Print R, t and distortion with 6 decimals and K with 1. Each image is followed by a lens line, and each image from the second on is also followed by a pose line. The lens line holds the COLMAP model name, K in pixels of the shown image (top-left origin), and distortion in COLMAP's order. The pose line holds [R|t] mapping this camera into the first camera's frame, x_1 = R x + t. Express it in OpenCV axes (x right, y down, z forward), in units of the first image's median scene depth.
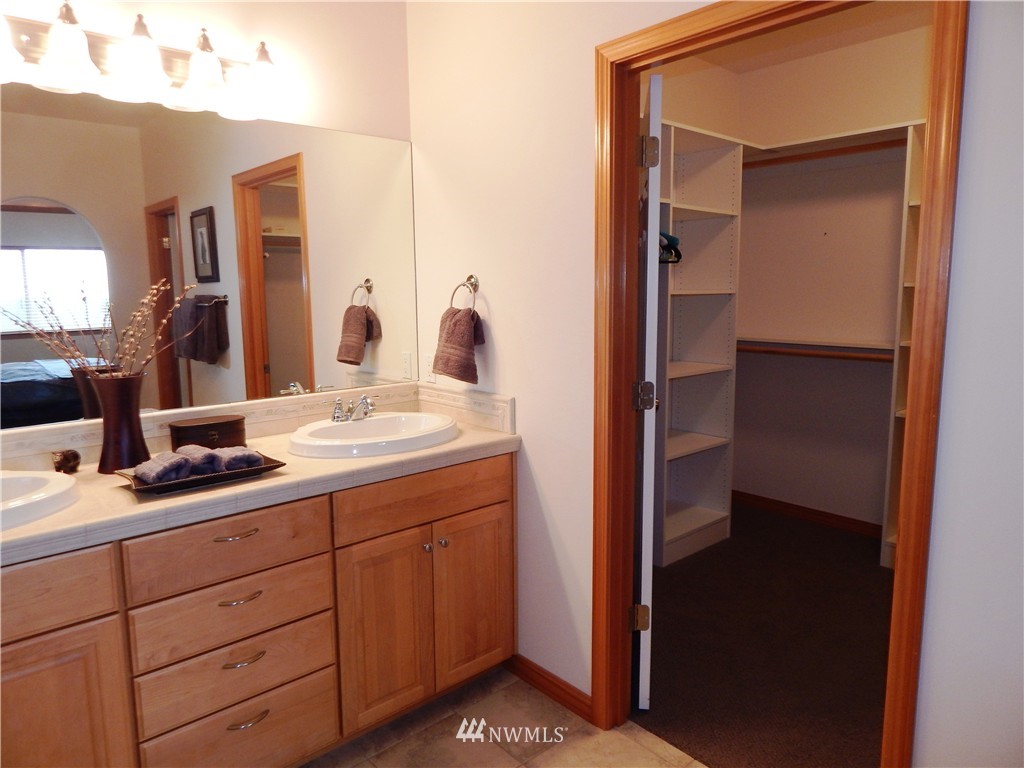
lens RADIAL K [[689.3, 0, 509.3], [0, 689.3, 383.2], [0, 0, 1]] dist [-0.004040, -0.003169]
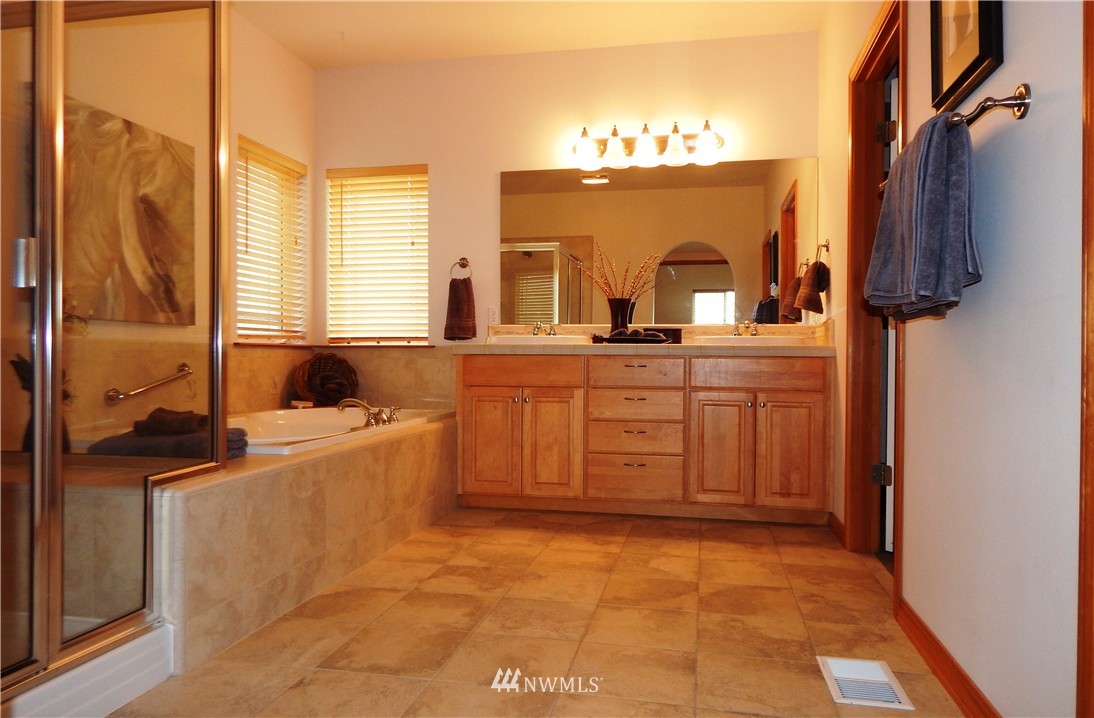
lens RADIAL K [[714.7, 0, 556.6], [0, 714.7, 362.2], [0, 0, 1]] dist [0.003849, 0.000043]
pose [[0.605035, 0.019432, -0.795961, 0.949119], [-0.126239, 0.989398, -0.071804, 0.329093], [0.786127, 0.143925, 0.601074, -0.357694]]
